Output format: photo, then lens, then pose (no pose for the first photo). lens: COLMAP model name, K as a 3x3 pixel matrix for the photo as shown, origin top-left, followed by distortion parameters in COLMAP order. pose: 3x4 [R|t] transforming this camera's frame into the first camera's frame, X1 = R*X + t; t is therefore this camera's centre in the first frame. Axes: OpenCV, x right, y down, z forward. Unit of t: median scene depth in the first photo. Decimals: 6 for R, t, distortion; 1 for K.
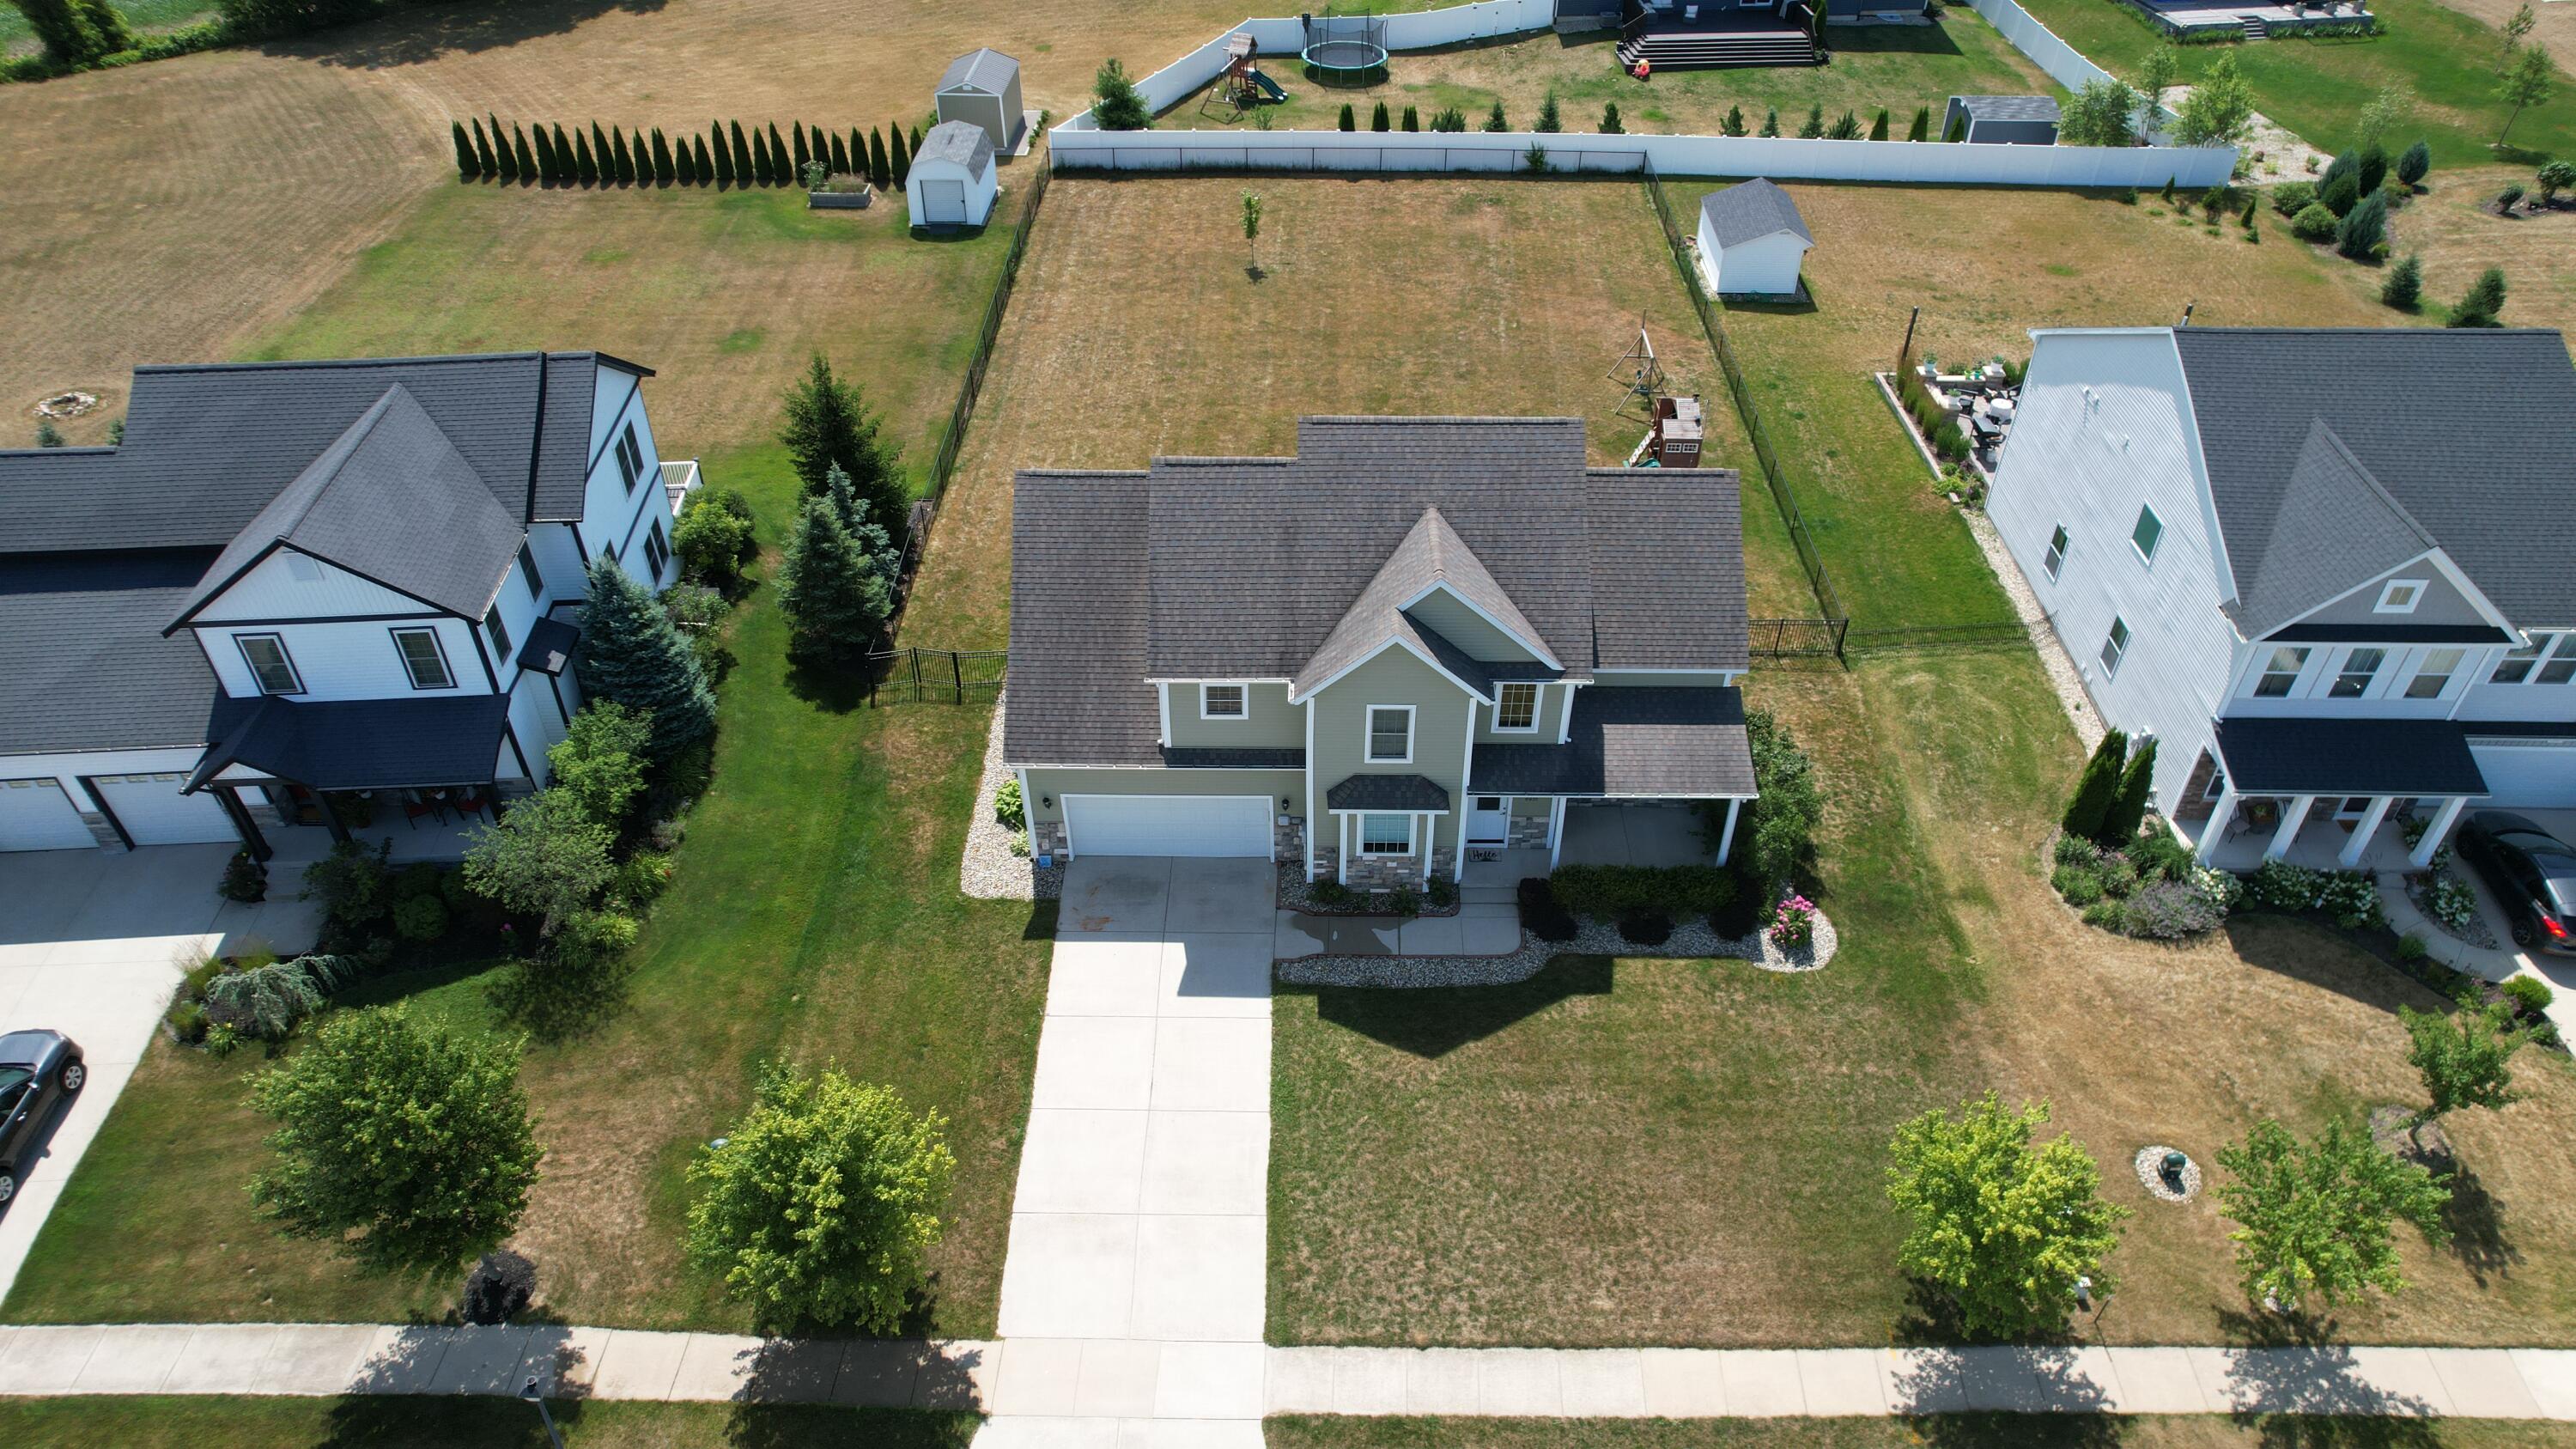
lens RADIAL K [[1646.9, 0, 1297.0], [0, 1646.9, 729.0], [0, 0, 1]] dist [-0.073375, 0.062602]
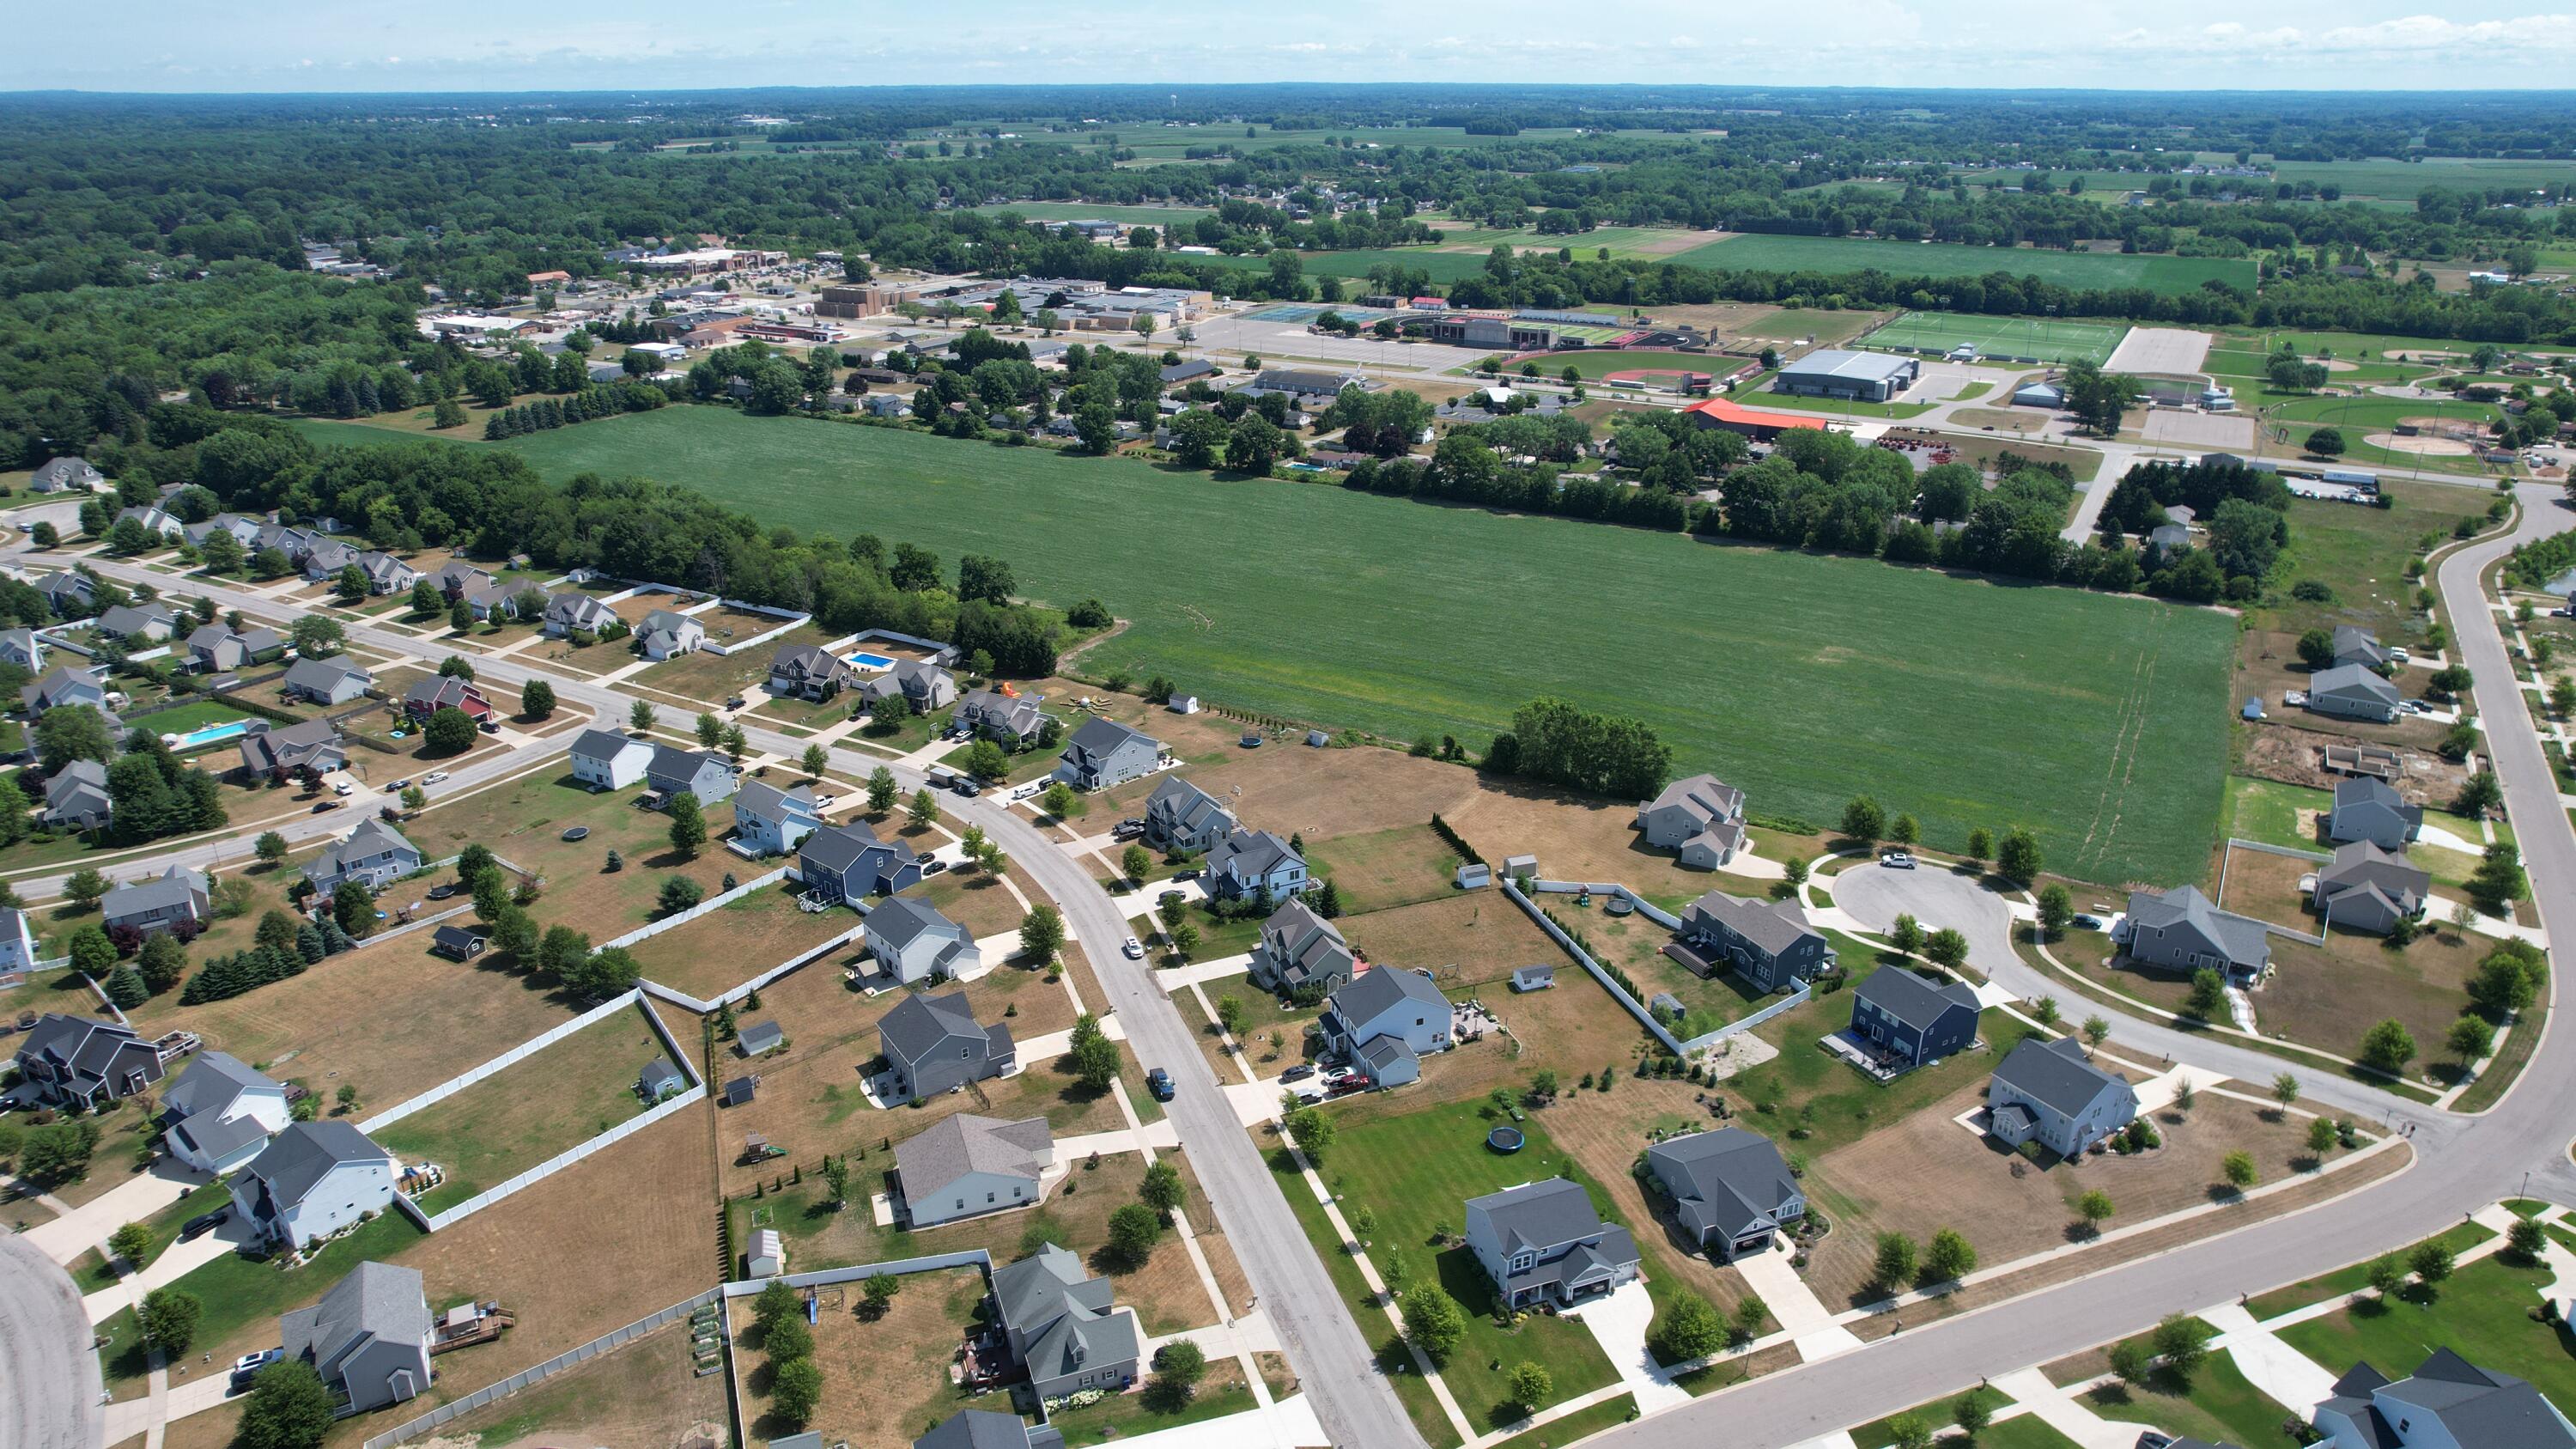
lens RADIAL K [[1646.9, 0, 1297.0], [0, 1646.9, 729.0], [0, 0, 1]] dist [-0.073375, 0.062602]
pose [[0.354507, 0.346613, -0.868438, 5.571828], [-0.593398, 0.801166, 0.077531, -1.279938], [0.722637, 0.487844, 0.489698, -2.666200]]
